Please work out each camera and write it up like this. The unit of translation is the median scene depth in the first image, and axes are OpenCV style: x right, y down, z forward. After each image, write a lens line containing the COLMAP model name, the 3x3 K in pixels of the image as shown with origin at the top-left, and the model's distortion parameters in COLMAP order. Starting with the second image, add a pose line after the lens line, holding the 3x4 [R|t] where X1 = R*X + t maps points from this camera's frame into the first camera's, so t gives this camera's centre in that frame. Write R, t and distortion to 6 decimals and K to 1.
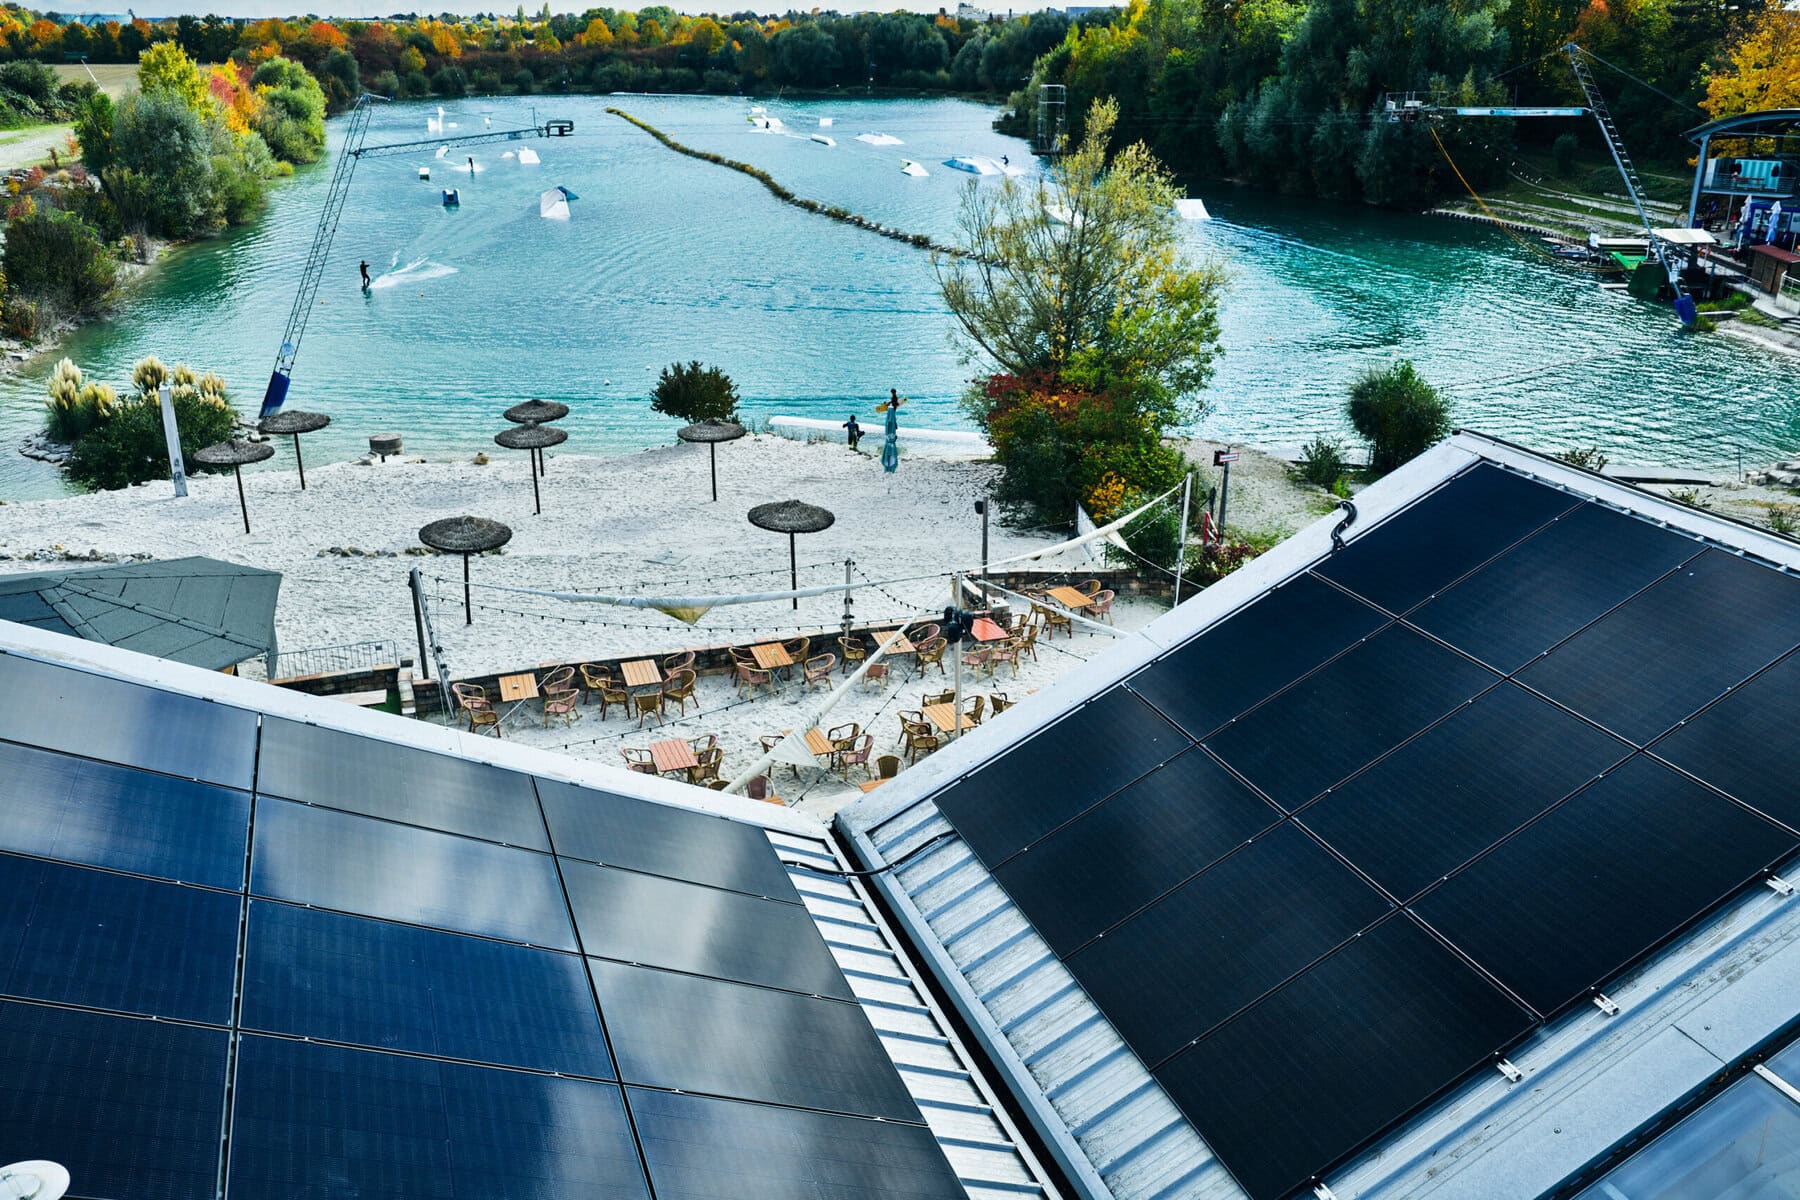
lens RADIAL K [[1482.7, 0, 900.0], [0, 1482.7, 600.0], [0, 0, 1]] dist [-0.002634, 0.002406]
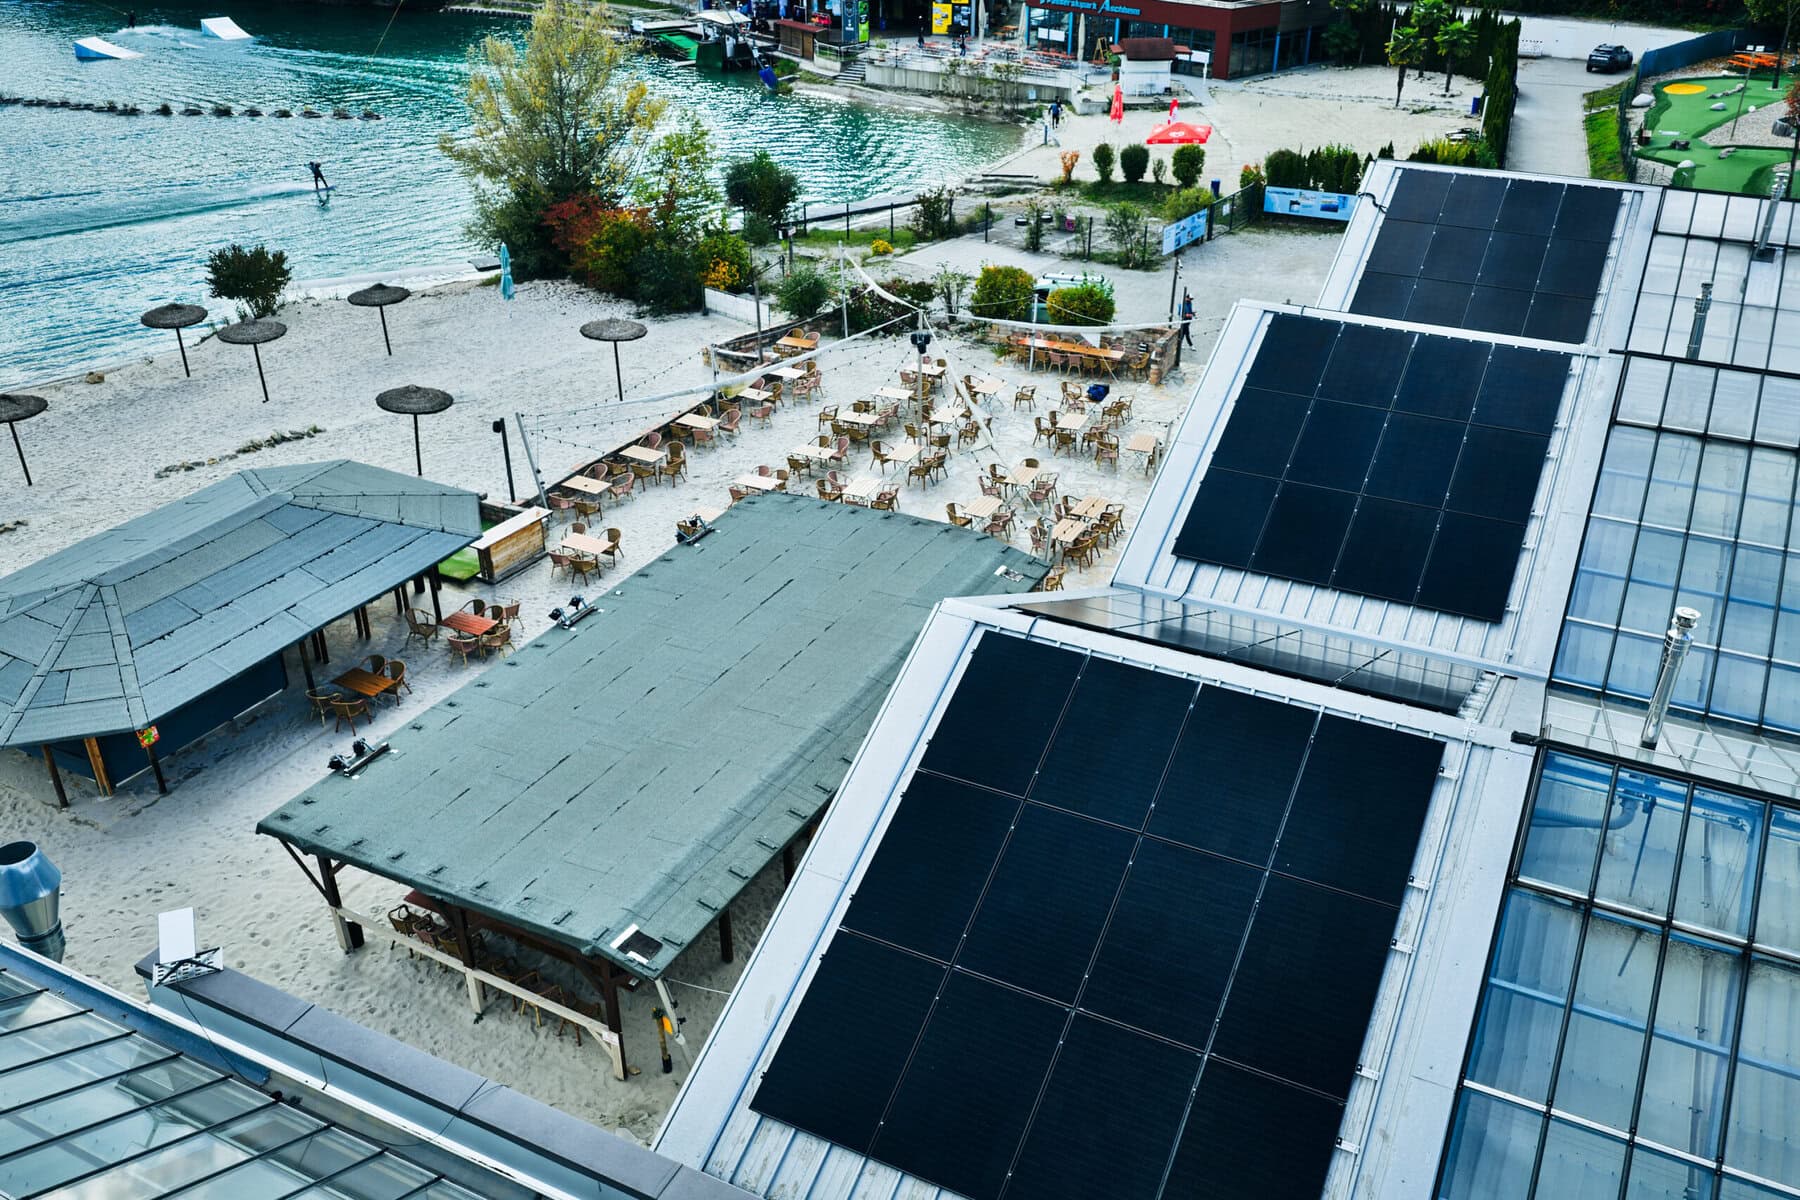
lens RADIAL K [[1482.7, 0, 900.0], [0, 1482.7, 600.0], [0, 0, 1]] dist [-0.002634, 0.002406]
pose [[0.726610, -0.330567, 0.602299, -0.542440], [0.244092, 0.943658, 0.223447, -0.043798], [-0.642228, -0.015343, 0.766360, -0.133282]]
